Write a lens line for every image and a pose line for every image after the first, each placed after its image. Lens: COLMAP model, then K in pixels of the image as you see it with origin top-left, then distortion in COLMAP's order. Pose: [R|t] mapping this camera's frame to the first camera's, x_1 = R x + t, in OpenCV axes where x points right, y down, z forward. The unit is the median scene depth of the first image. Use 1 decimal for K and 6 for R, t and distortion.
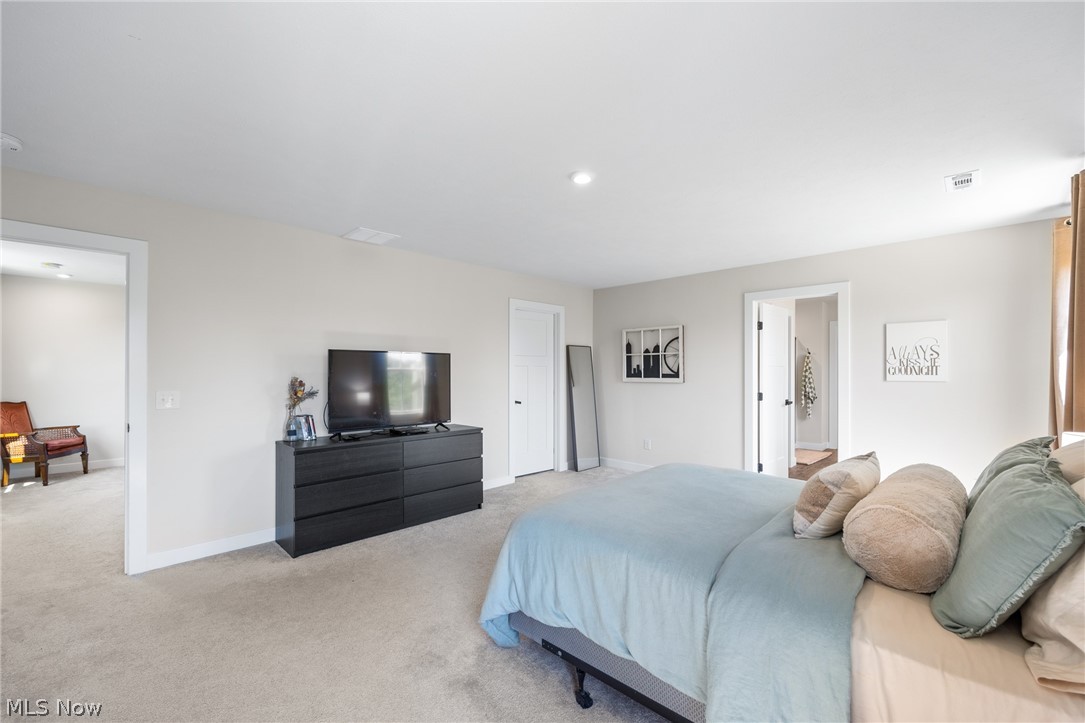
lens RADIAL K [[440.0, 0, 547.4], [0, 440.0, 364.9], [0, 0, 1]] dist [-0.002567, -0.000109]
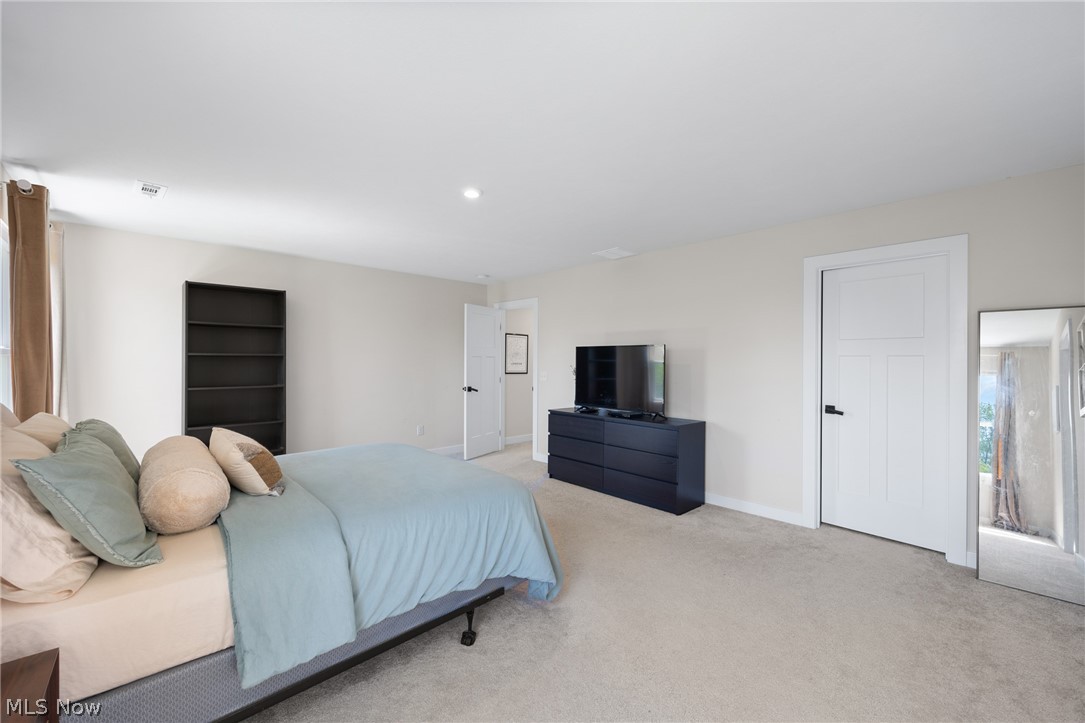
lens RADIAL K [[440.0, 0, 547.4], [0, 440.0, 364.9], [0, 0, 1]] dist [-0.002567, -0.000109]
pose [[0.023989, 0.004237, -0.999703, 0.864467], [-0.009107, 0.999950, 0.004020, 0.017645], [0.999671, 0.009008, 0.024026, 0.812047]]
